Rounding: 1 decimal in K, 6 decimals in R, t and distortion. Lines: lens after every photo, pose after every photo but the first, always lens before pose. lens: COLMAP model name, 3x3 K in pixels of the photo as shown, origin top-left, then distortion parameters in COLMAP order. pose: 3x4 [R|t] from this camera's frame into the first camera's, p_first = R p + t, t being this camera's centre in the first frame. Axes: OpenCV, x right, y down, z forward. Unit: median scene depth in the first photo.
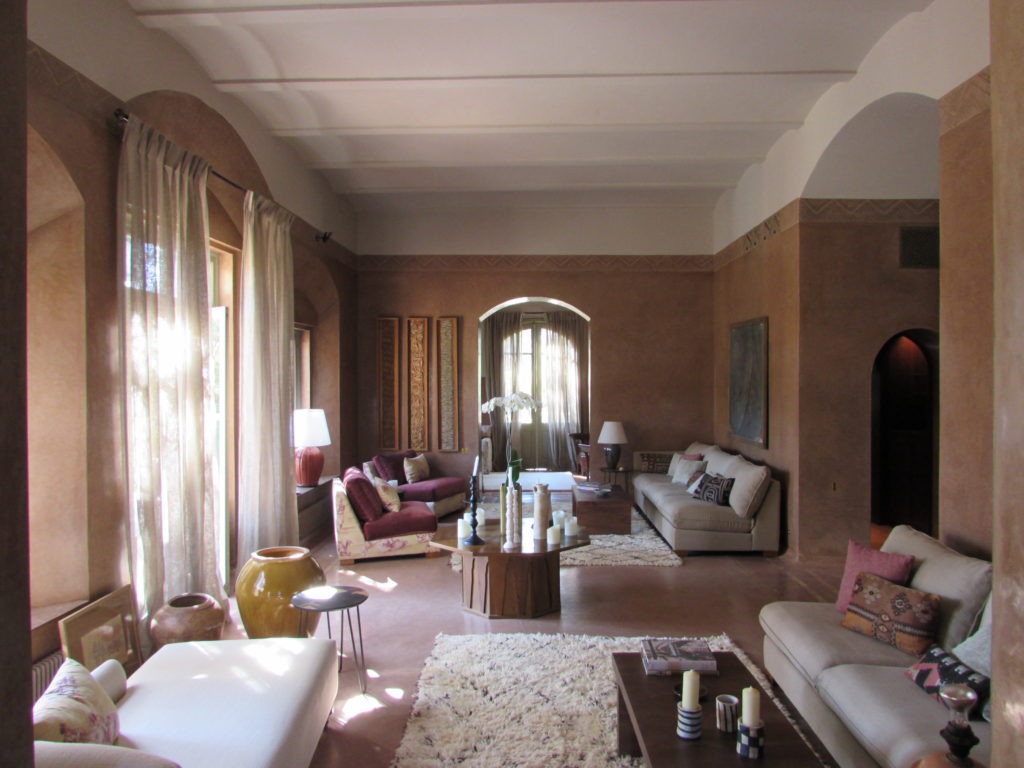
lens RADIAL K [[719.8, 0, 510.9], [0, 719.8, 385.3], [0, 0, 1]] dist [-0.042408, 0.015407]
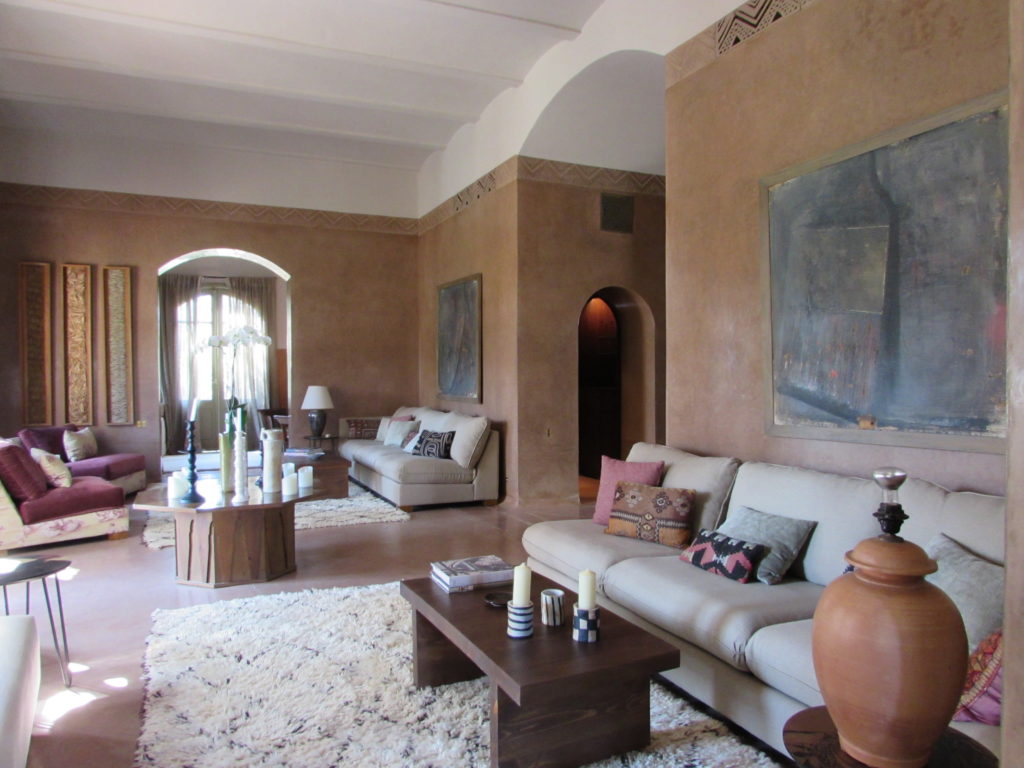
lens RADIAL K [[722.2, 0, 508.3], [0, 722.2, 385.4], [0, 0, 1]] dist [-0.041307, 0.030132]
pose [[0.898570, -0.010071, 0.438714, -0.065102], [0.007029, 0.999939, 0.008558, 0.059302], [-0.438773, -0.004606, 0.898586, 0.061612]]
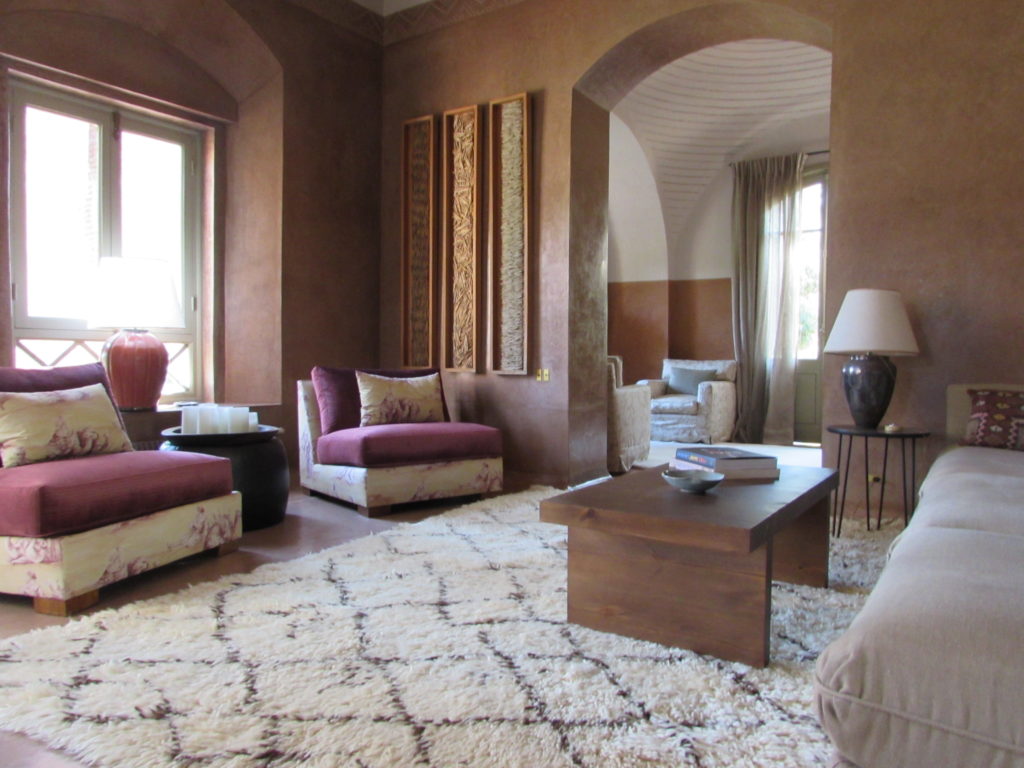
lens RADIAL K [[719.8, 0, 510.9], [0, 719.8, 385.3], [0, 0, 1]] dist [-0.042408, 0.015407]
pose [[0.843640, 0.030528, -0.536041, 0.247475], [-0.017591, 0.999418, 0.029233, 0.121670], [0.536621, -0.015232, 0.843686, 0.848614]]
